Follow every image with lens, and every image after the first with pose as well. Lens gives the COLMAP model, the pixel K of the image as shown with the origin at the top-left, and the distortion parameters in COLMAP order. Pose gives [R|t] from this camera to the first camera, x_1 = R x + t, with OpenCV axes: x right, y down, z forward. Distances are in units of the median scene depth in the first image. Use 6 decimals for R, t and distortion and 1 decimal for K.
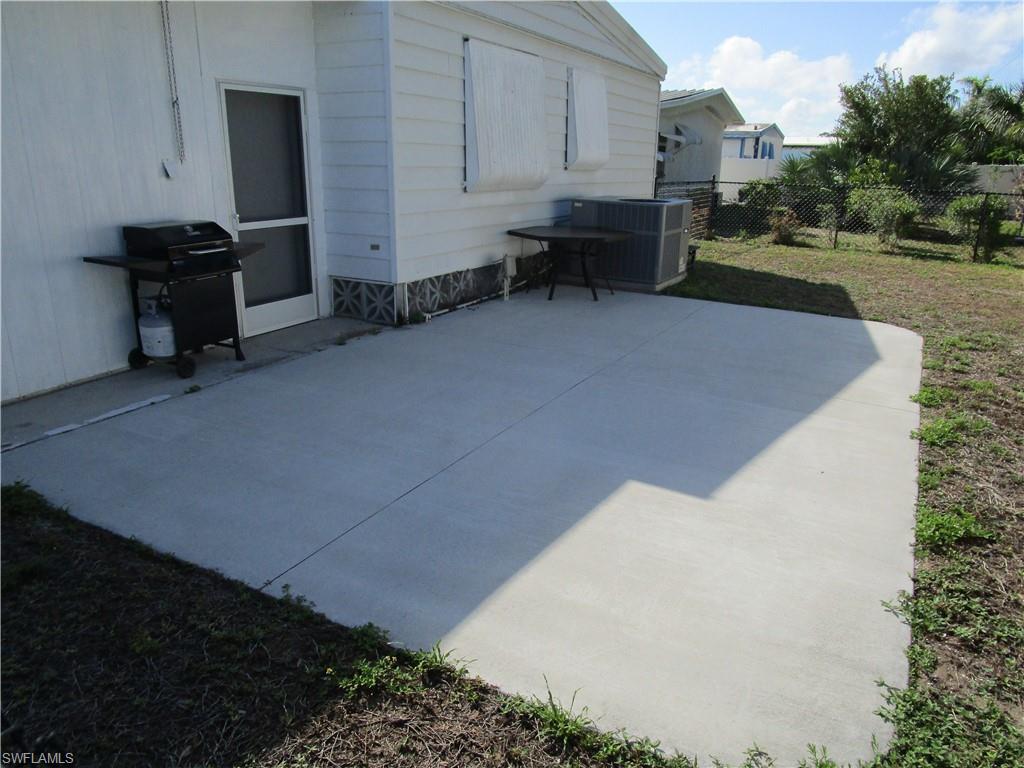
lens RADIAL K [[719.1, 0, 512.0], [0, 719.1, 384.0], [0, 0, 1]] dist [-0.032970, 0.010635]
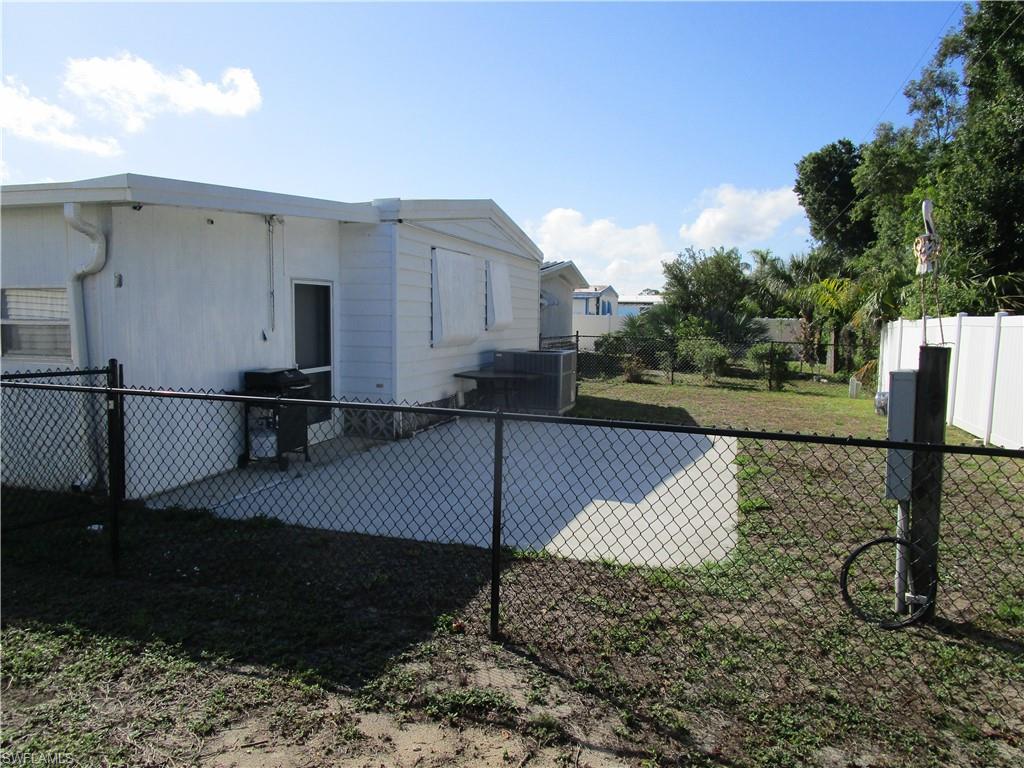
lens RADIAL K [[719.1, 0, 512.0], [0, 719.1, 384.0], [0, 0, 1]] dist [-0.032970, 0.010635]
pose [[0.978216, -0.021353, 0.206486, -0.145709], [0.062826, 0.978500, -0.196446, 0.067278], [-0.197852, 0.205140, 0.958526, -0.276154]]
